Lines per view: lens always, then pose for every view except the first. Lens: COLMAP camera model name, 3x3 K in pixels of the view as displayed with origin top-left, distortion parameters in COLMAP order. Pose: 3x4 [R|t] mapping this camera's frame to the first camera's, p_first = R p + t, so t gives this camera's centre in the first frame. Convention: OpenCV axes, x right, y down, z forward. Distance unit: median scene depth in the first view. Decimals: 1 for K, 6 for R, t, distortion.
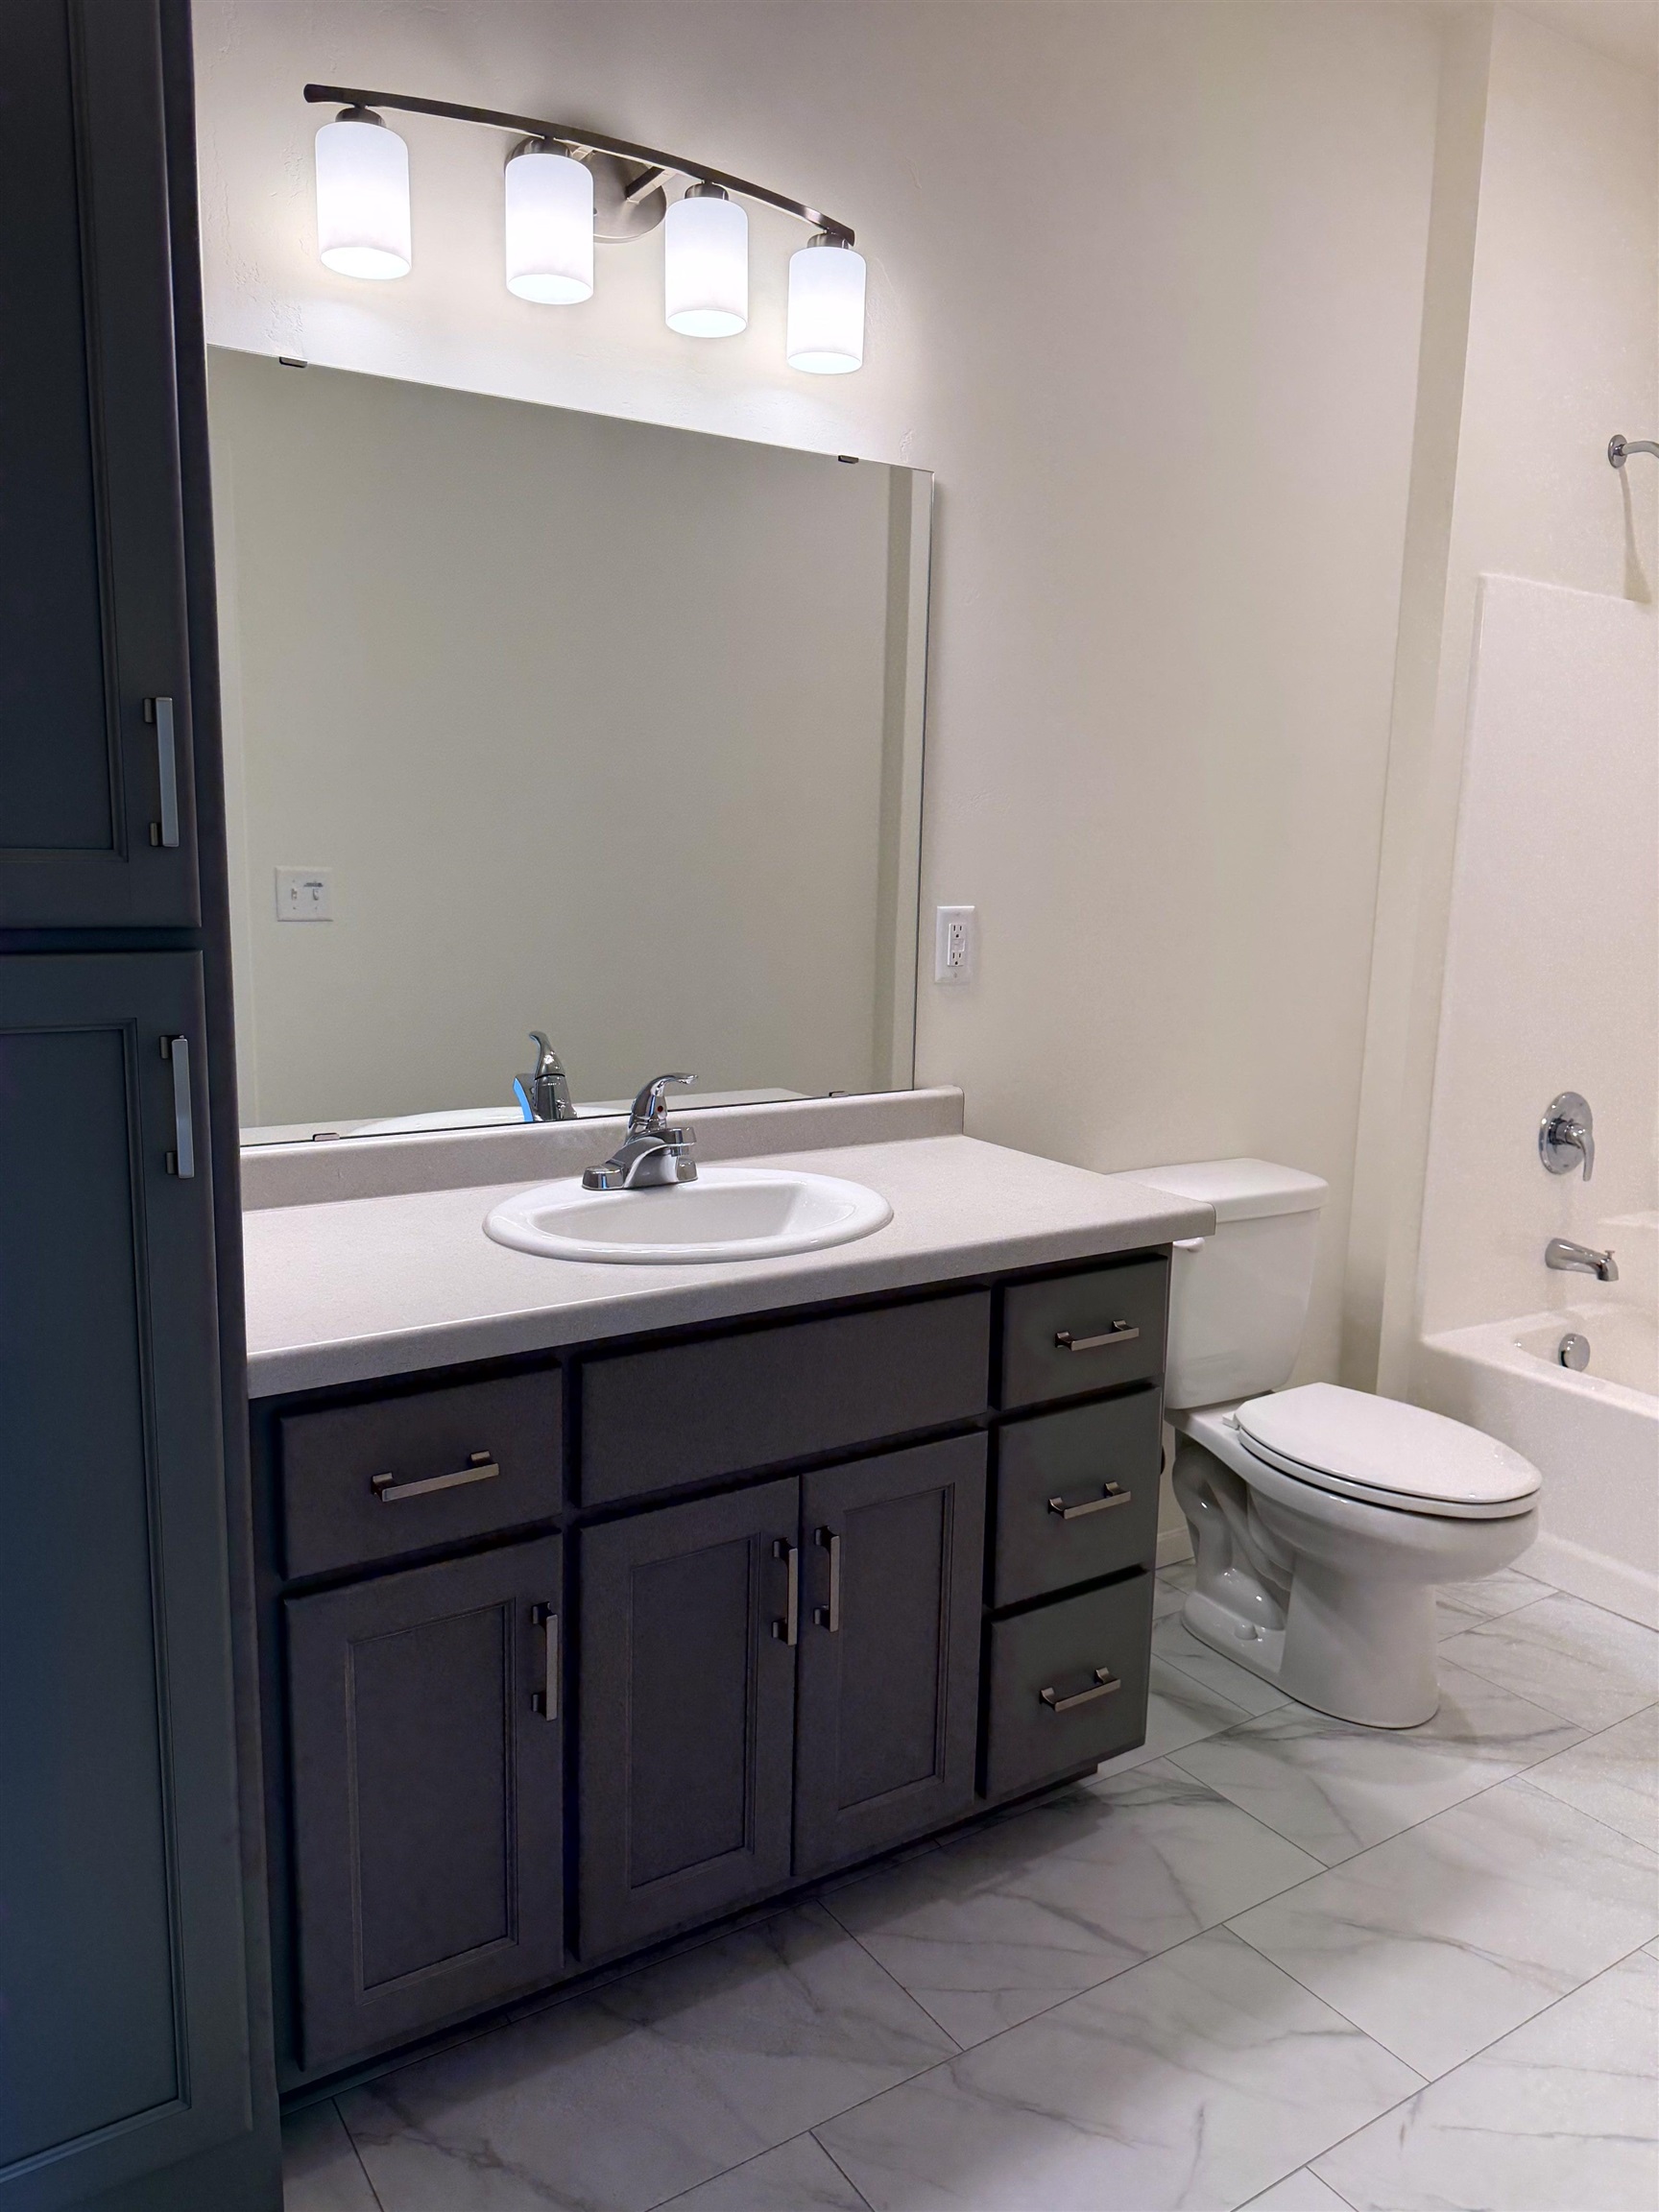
lens RADIAL K [[1587.4, 0, 824.8], [0, 1587.4, 1107.9], [0, 0, 1]] dist [0.048275, -0.045018]
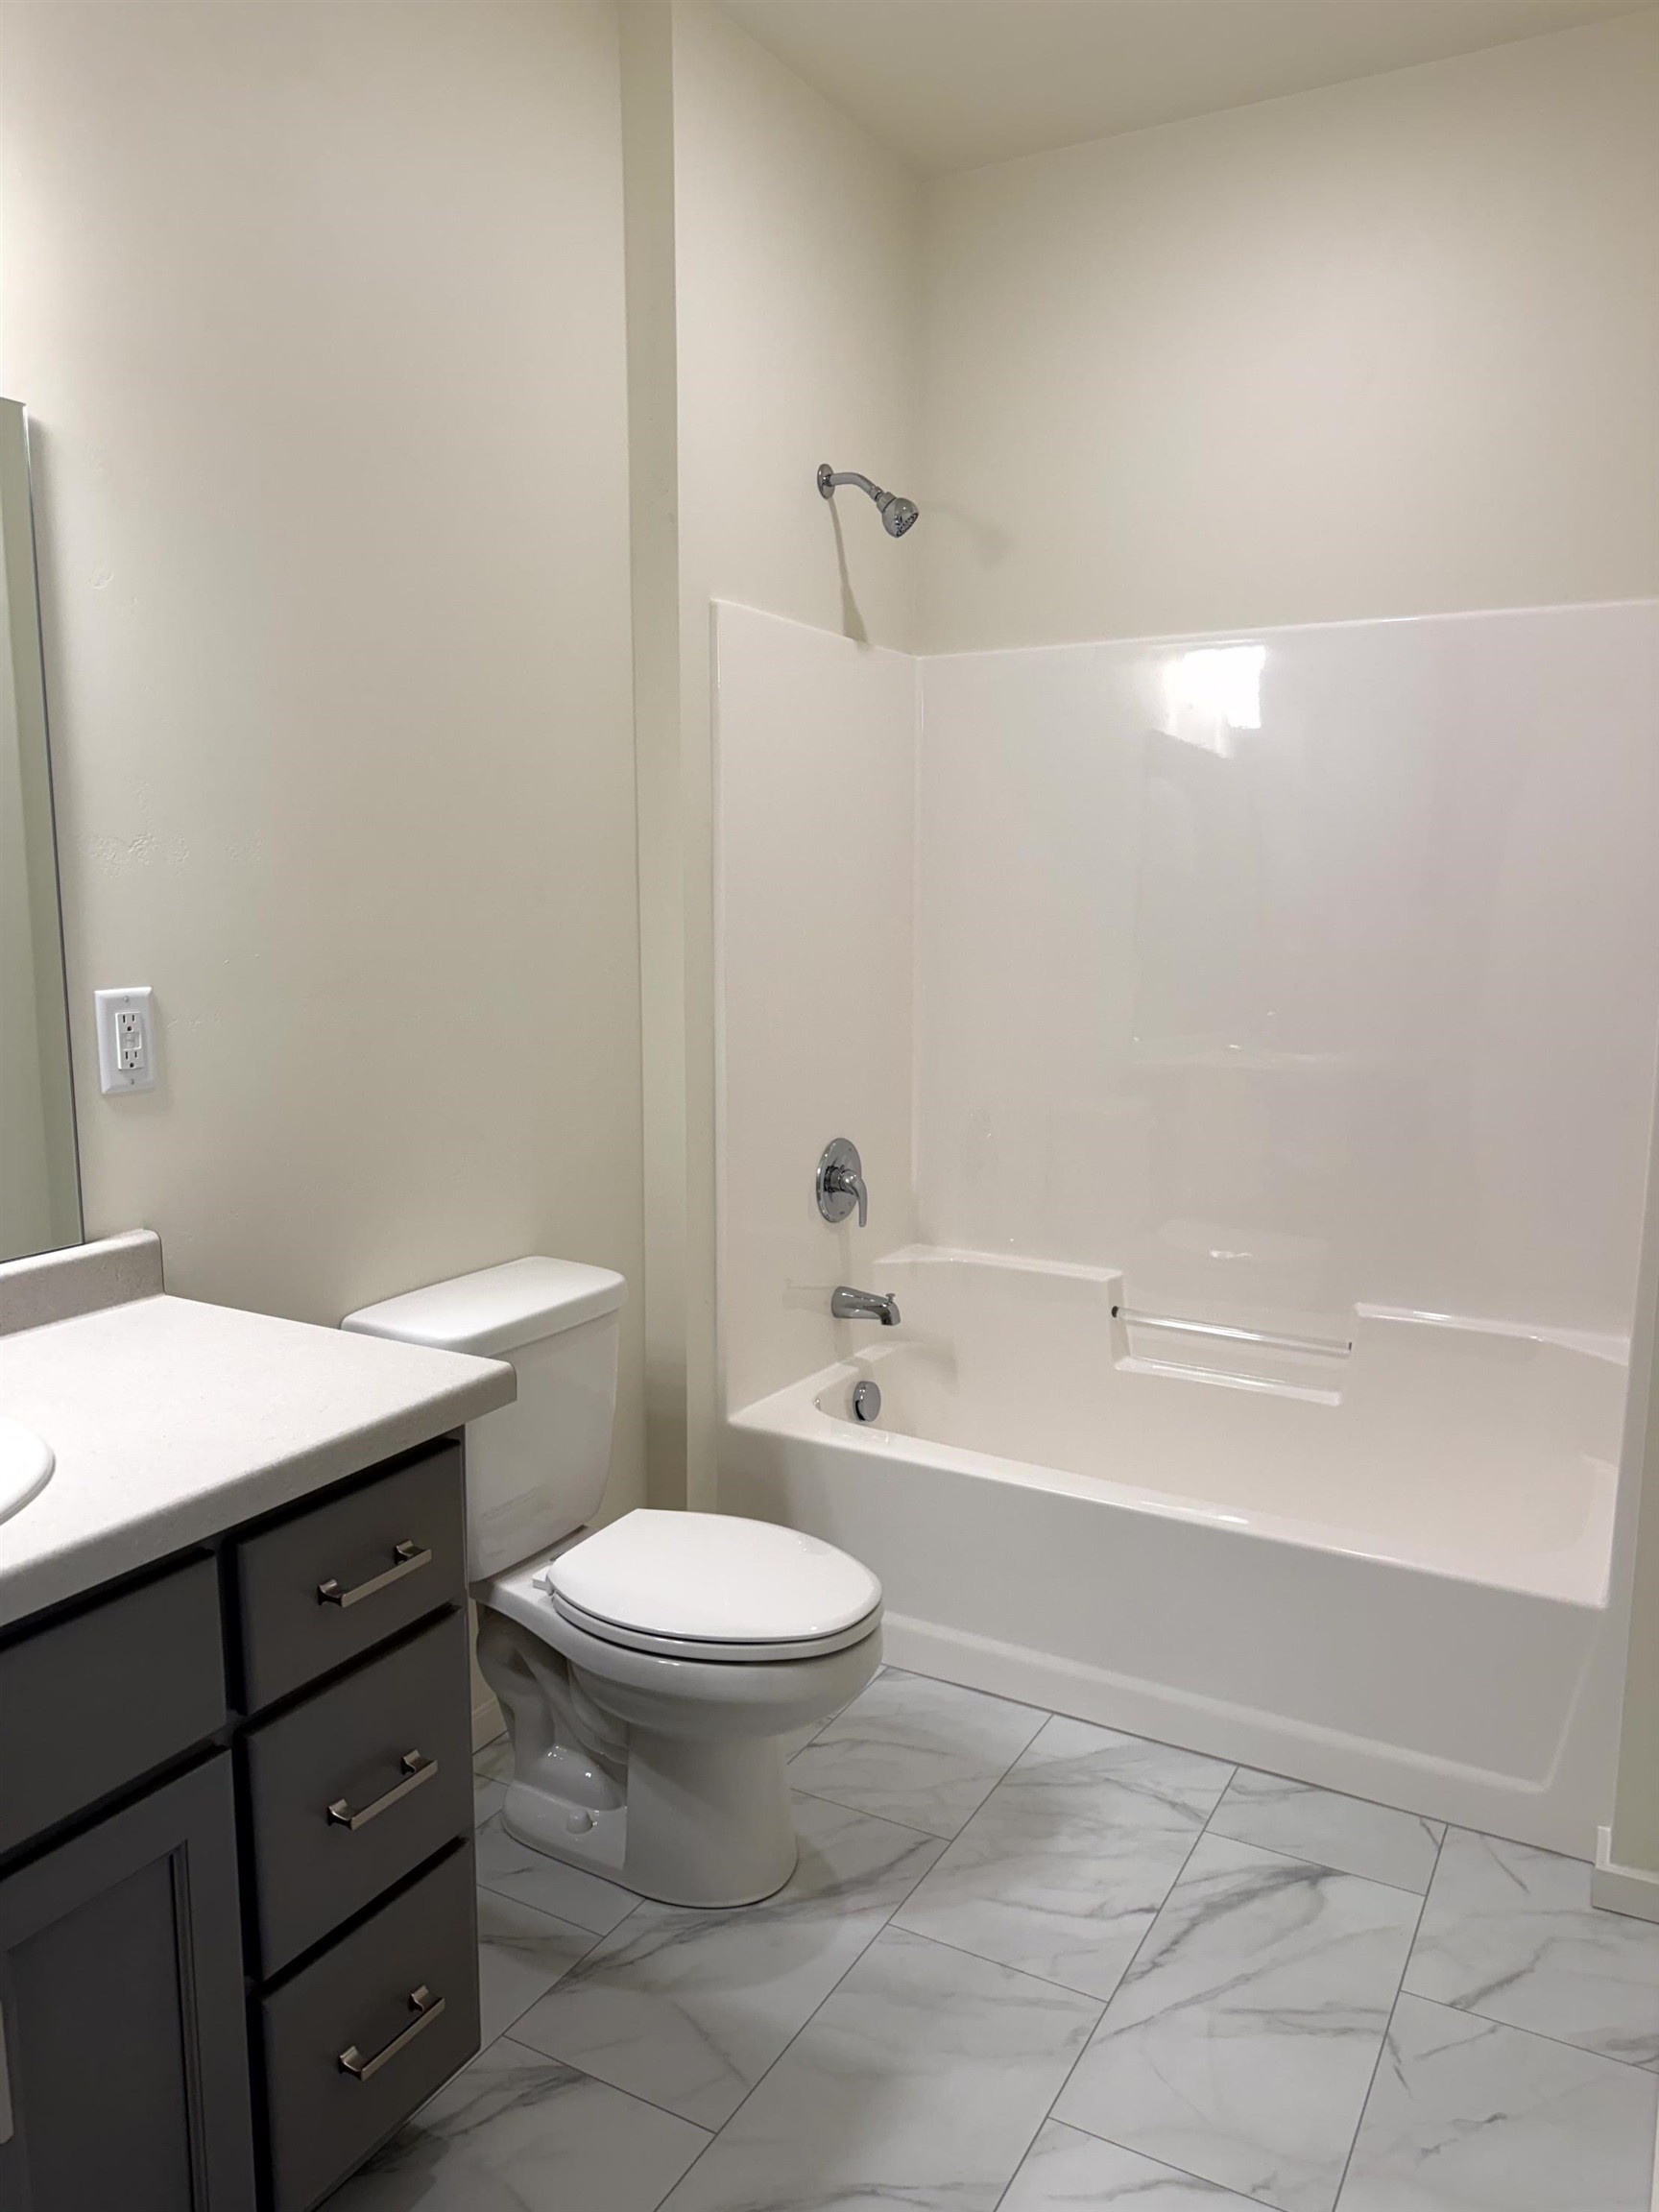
lens RADIAL K [[1587.4, 0, 844.0], [0, 1587.4, 1101.3], [0, 0, 1]] dist [0.048275, -0.045018]
pose [[0.882841, -0.086621, 0.461615, 0.029476], [0.094893, 0.995473, 0.005314, -0.046344], [-0.459986, 0.039112, 0.887065, 0.175775]]
